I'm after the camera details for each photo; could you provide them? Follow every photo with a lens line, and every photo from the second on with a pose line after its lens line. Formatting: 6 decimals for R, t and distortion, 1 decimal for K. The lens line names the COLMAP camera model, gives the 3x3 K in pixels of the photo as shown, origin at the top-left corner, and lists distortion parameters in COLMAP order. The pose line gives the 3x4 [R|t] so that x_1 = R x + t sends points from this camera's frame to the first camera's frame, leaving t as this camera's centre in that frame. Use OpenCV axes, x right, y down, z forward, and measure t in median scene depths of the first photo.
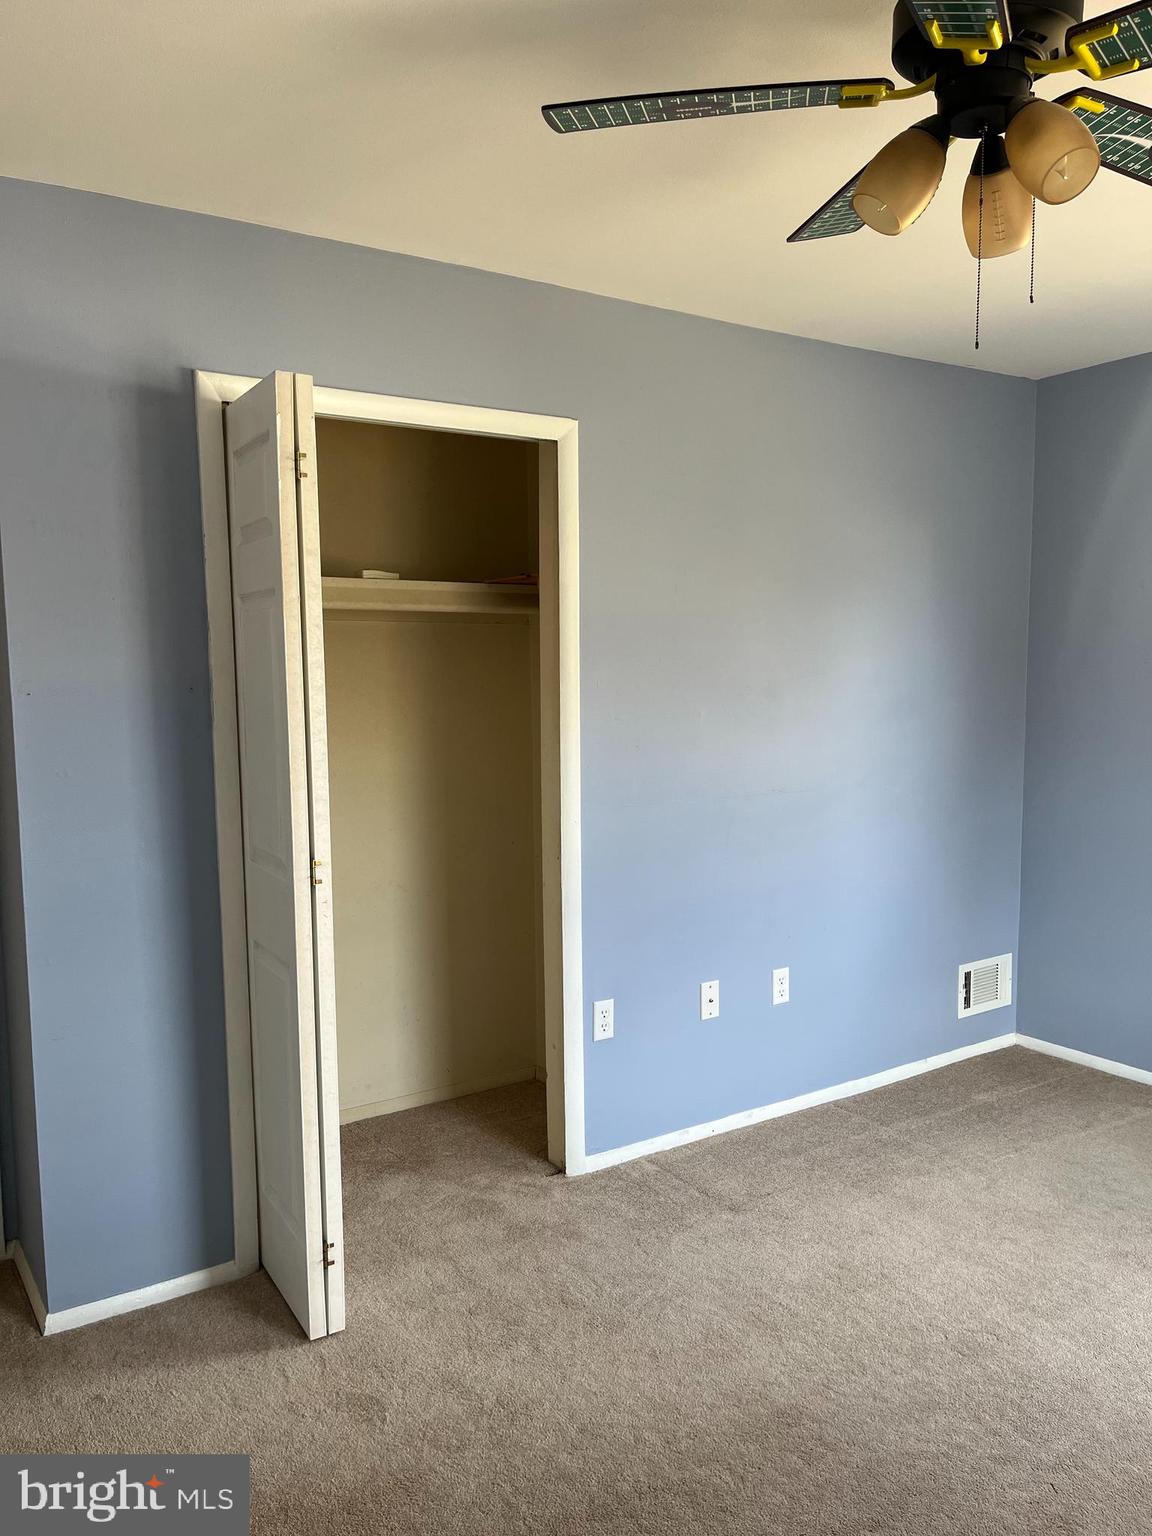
lens RADIAL K [[1143.7, 0, 577.5], [0, 1143.7, 779.0], [0, 0, 1]] dist [0.106458, -0.149940]
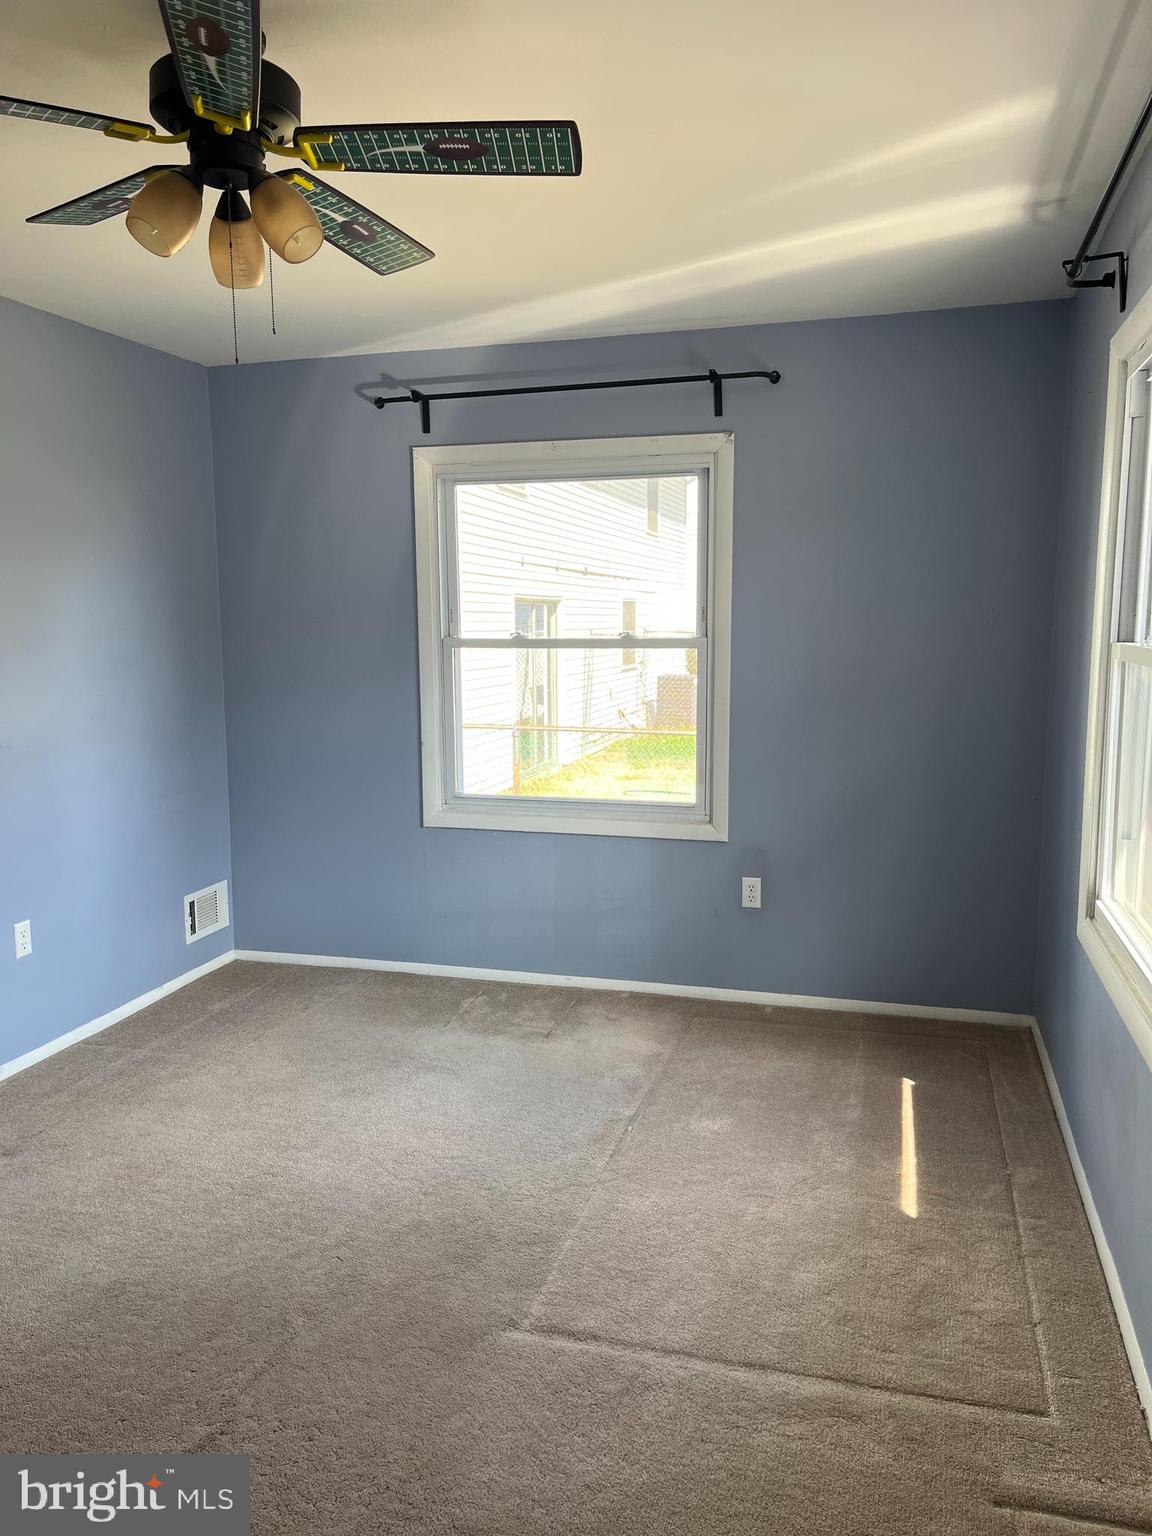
lens RADIAL K [[1143.7, 0, 577.5], [0, 1143.7, 779.0], [0, 0, 1]] dist [0.106458, -0.149940]
pose [[0.757869, -0.083885, 0.646992, -0.135759], [0.061634, 0.996470, 0.057001, 0.016602], [-0.649489, -0.003323, 0.760363, -0.115700]]
